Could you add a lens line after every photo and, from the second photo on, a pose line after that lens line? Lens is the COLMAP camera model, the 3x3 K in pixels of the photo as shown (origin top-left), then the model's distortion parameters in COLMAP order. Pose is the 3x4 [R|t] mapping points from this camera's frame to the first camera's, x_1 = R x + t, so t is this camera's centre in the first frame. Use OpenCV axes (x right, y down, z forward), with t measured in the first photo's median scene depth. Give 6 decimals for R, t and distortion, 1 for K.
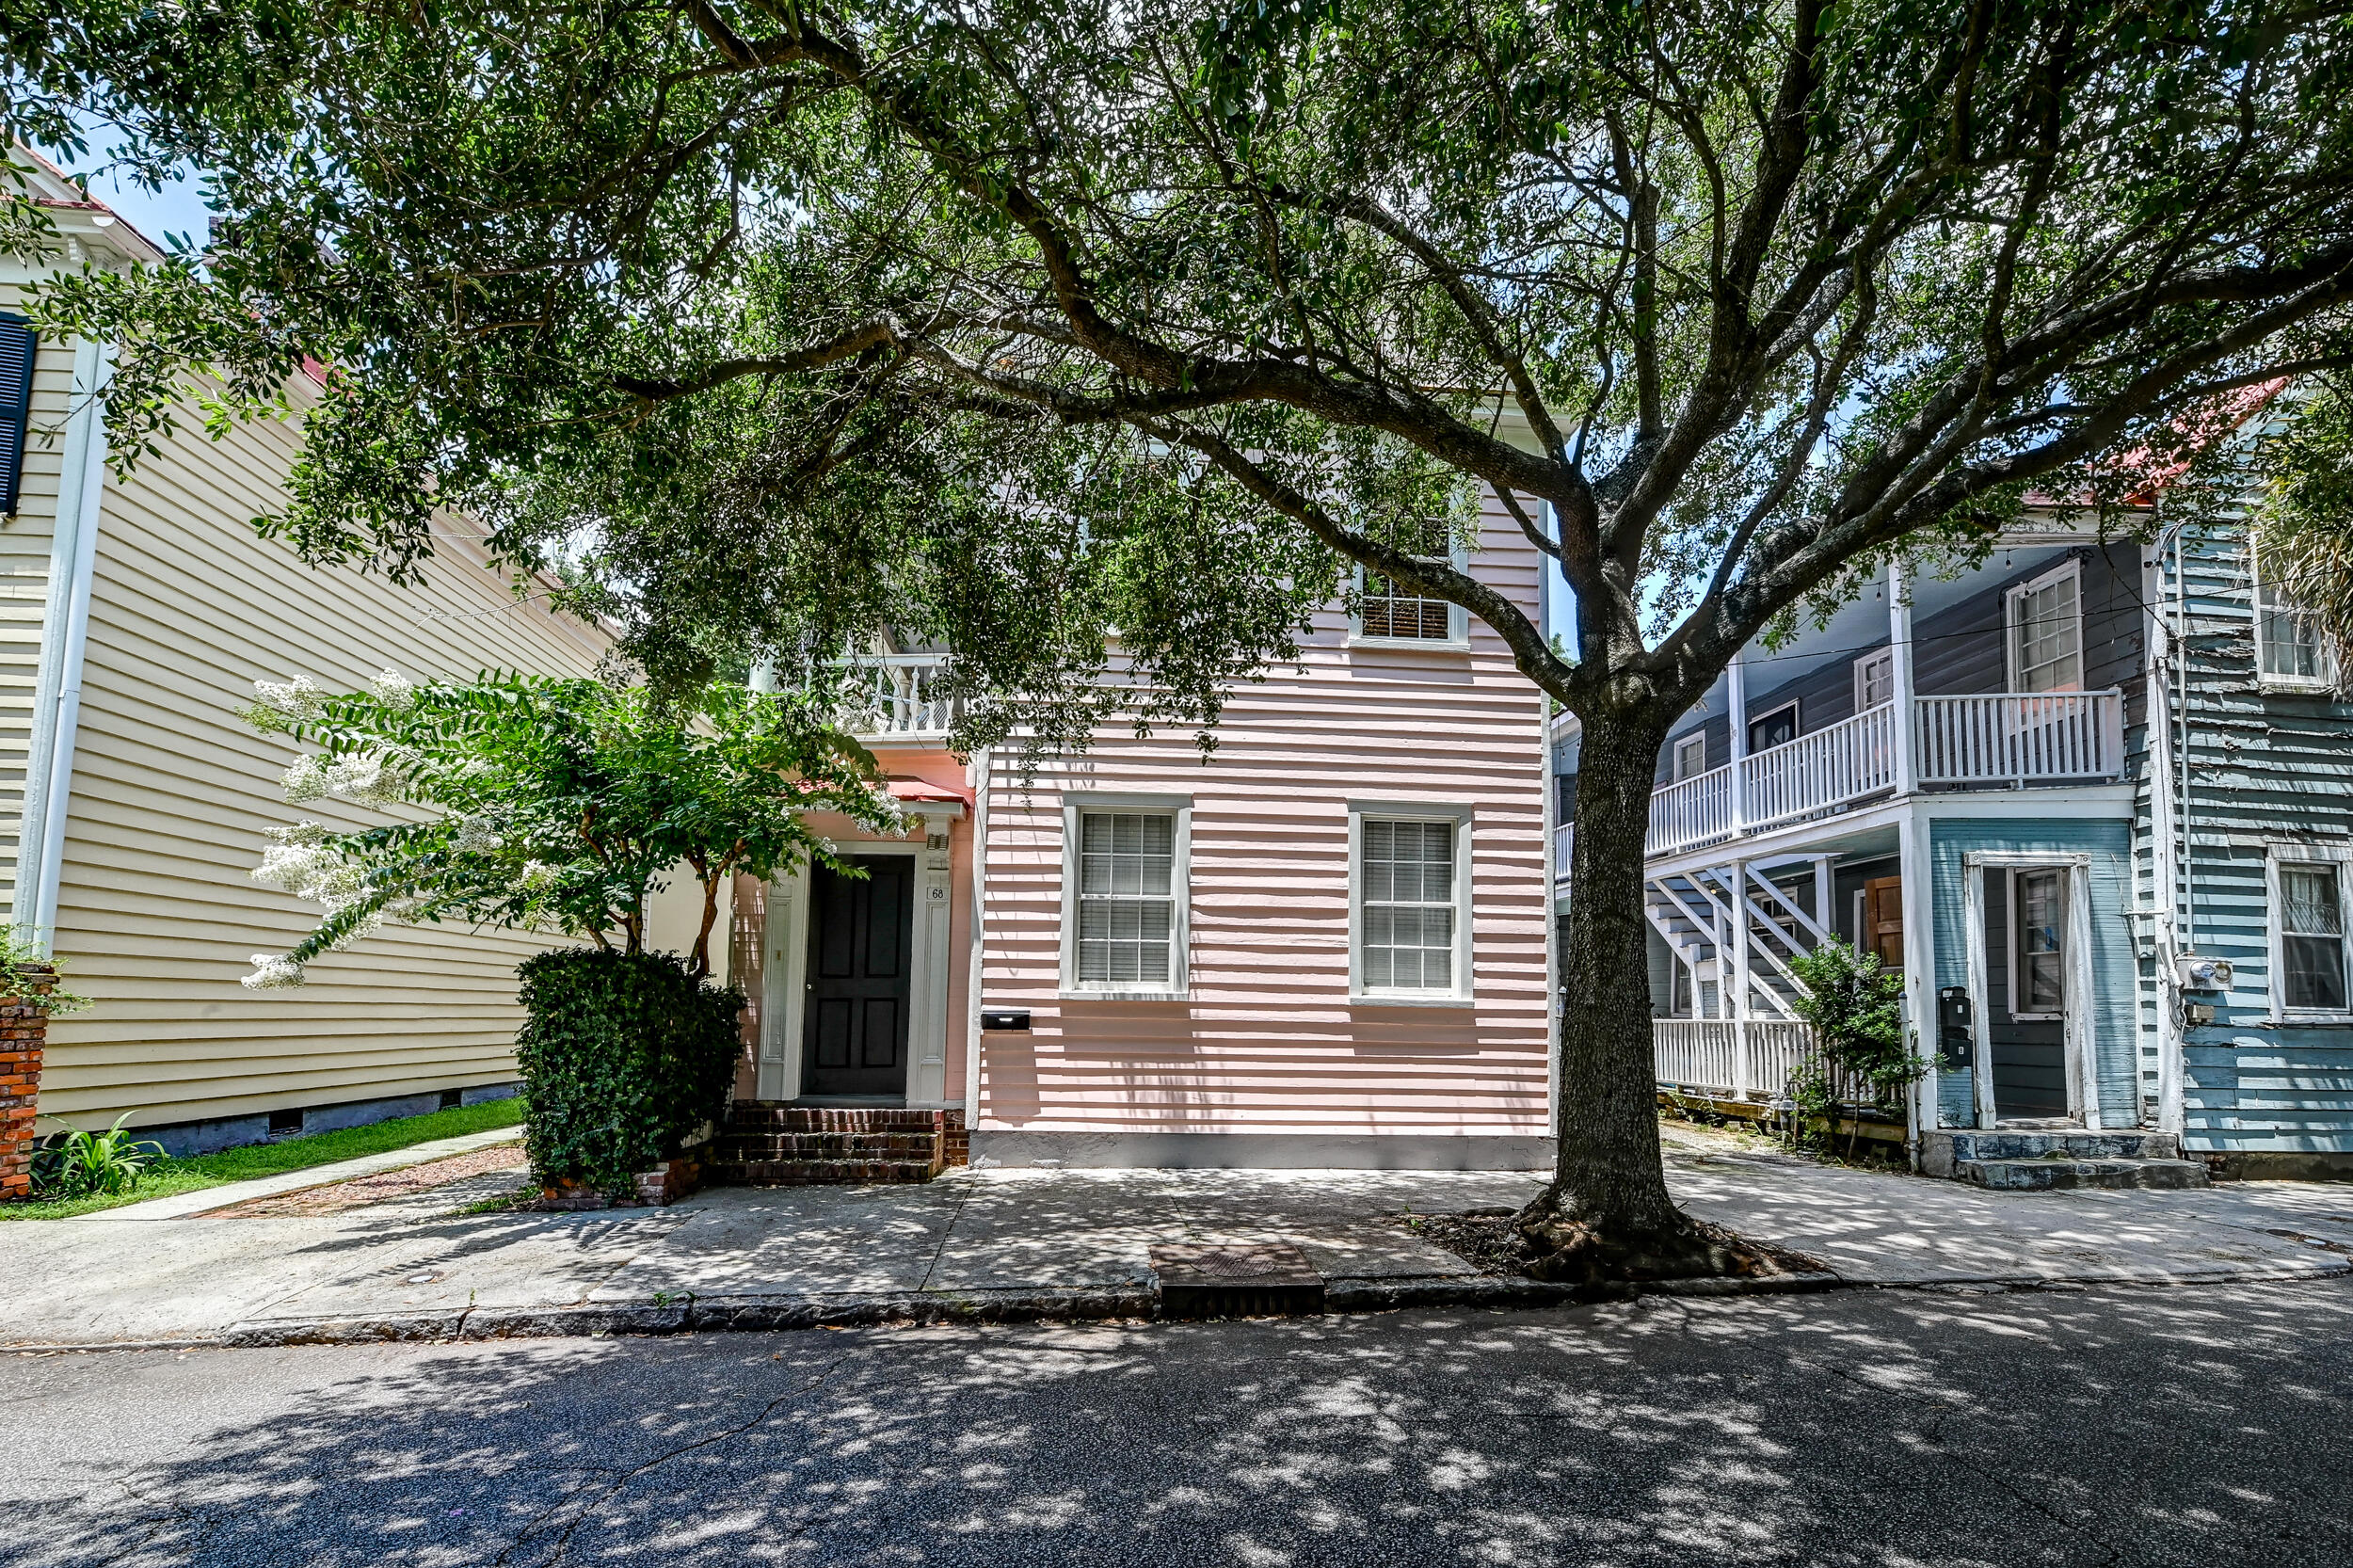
lens RADIAL K [[1058.5, 0, 1171.3], [0, 1058.5, 812.5], [0, 0, 1]] dist [0.000076, -0.000237]
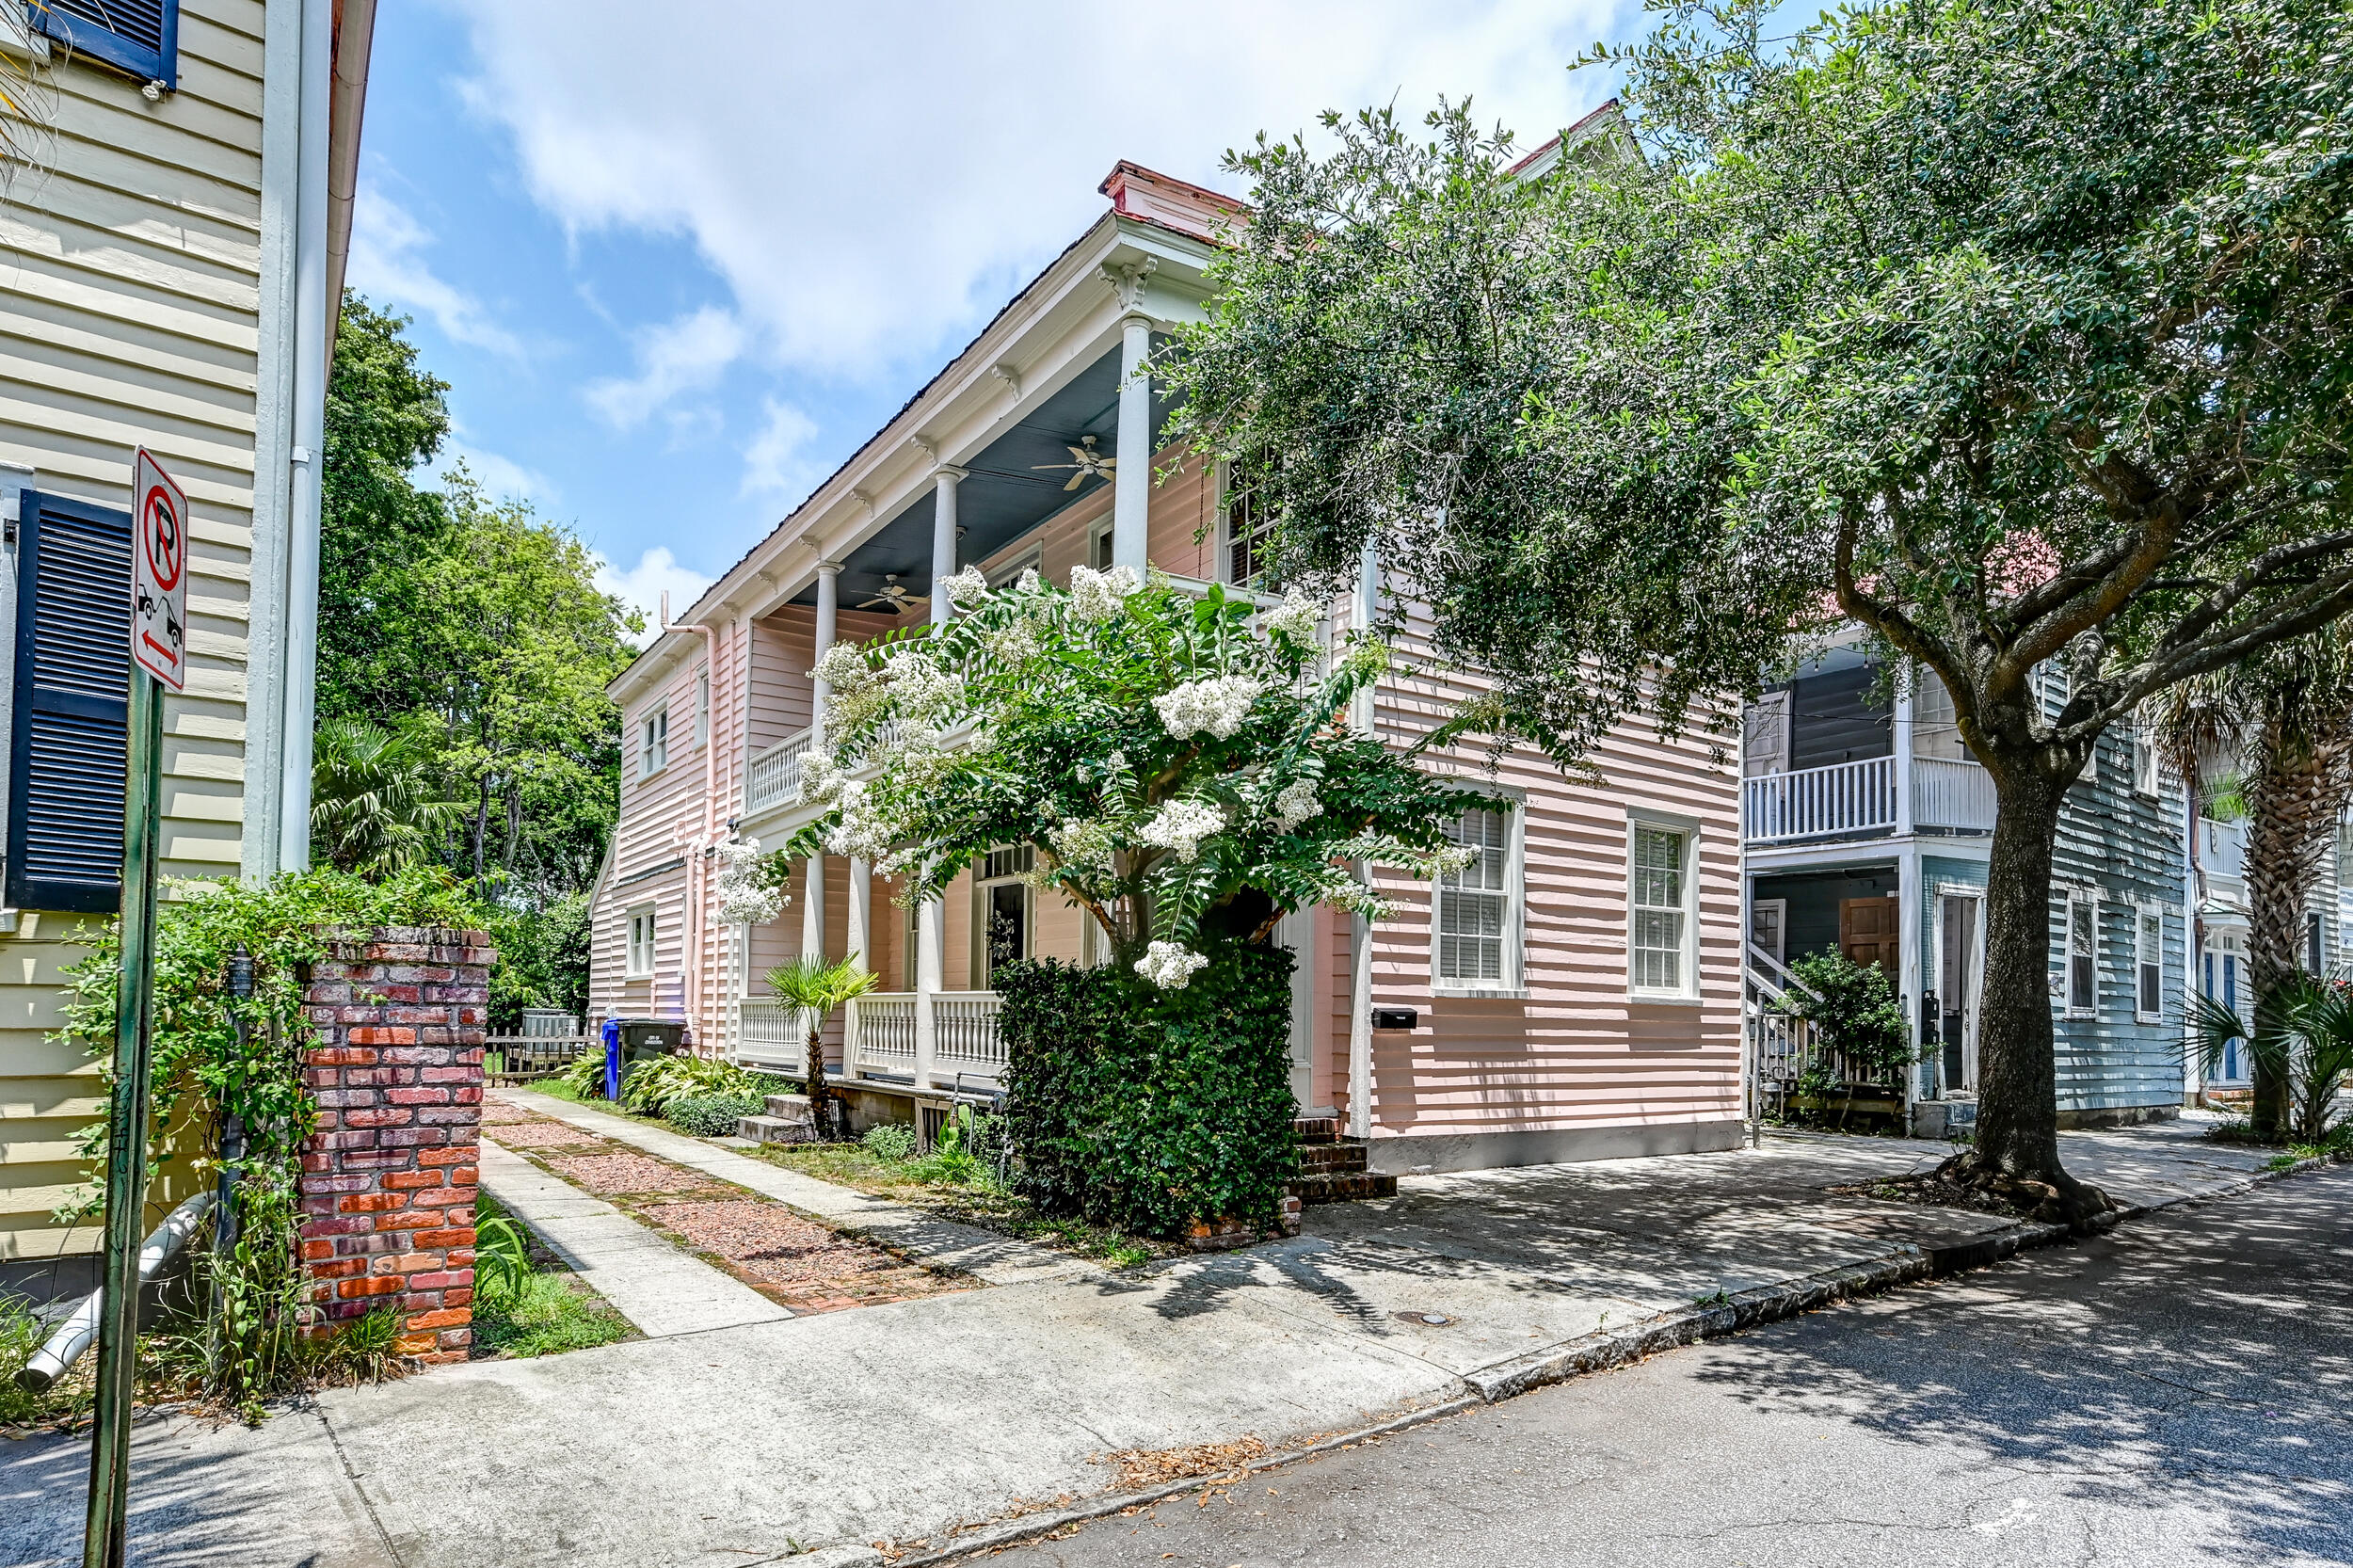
lens RADIAL K [[1283.8, 0, 1172.0], [0, 1283.8, 856.3], [0, 0, 1]] dist [0.035542, -0.000665]
pose [[0.861932, 0.058218, 0.503671, -0.875201], [-0.092118, 0.994834, 0.042651, 0.025303], [-0.498586, -0.083159, 0.862842, 0.140826]]
